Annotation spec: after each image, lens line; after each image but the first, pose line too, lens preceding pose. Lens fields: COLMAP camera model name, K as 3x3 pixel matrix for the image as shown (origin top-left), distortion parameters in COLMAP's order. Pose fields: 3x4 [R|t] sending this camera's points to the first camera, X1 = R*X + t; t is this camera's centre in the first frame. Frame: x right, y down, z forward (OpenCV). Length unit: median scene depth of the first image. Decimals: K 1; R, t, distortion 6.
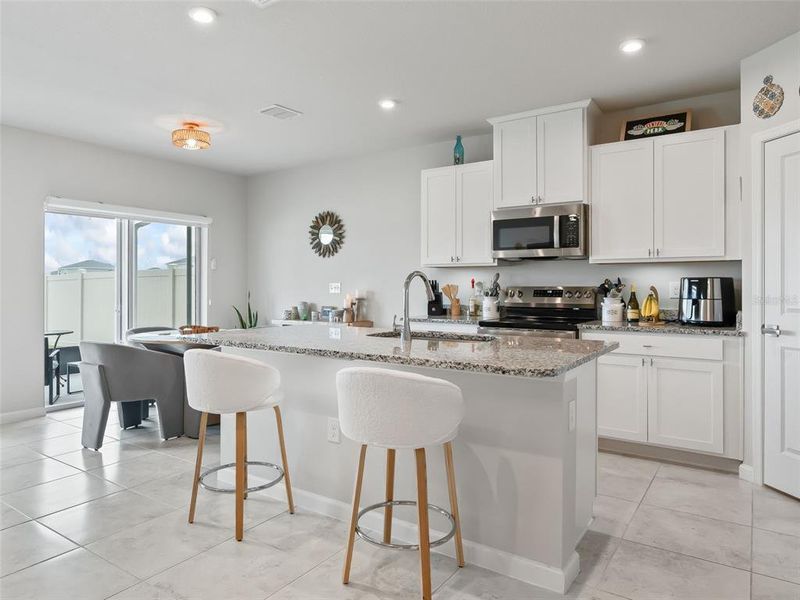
lens RADIAL K [[542.3, 0, 393.6], [0, 542.3, 294.0], [0, 0, 1]] dist [-0.004519, 0.005953]
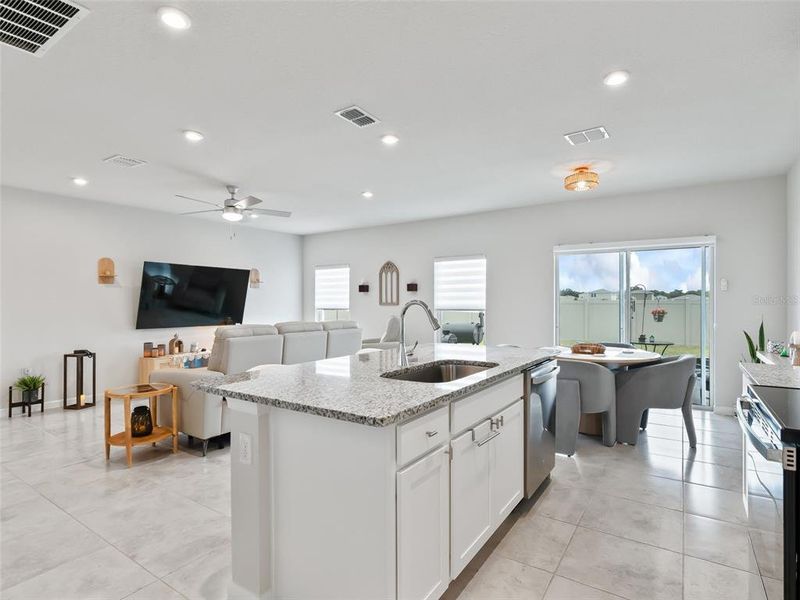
lens RADIAL K [[424.3, 0, 404.1], [0, 424.3, 298.1], [0, 0, 1]] dist [-0.015328, 0.006007]
pose [[0.002843, -0.009490, -0.999951, 0.500518], [-0.013206, 0.999867, -0.009527, -0.022317], [0.999909, 0.013232, 0.002718, 0.593573]]
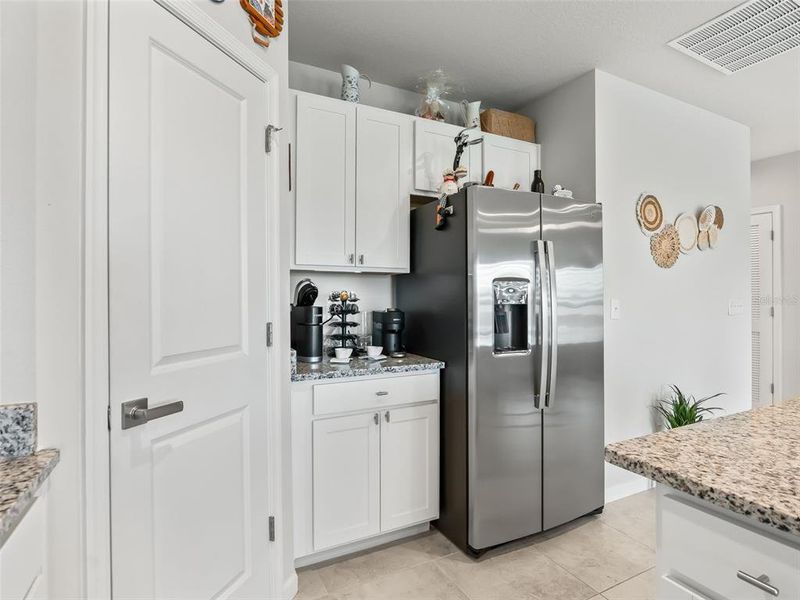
lens RADIAL K [[424.3, 0, 408.6], [0, 424.3, 292.7], [0, 0, 1]] dist [-0.015328, 0.006007]
pose [[-0.884533, 0.003450, 0.466466, 0.224043], [0.007152, 0.999955, 0.006165, -0.020775], [-0.466423, 0.008789, -0.884518, 0.788978]]
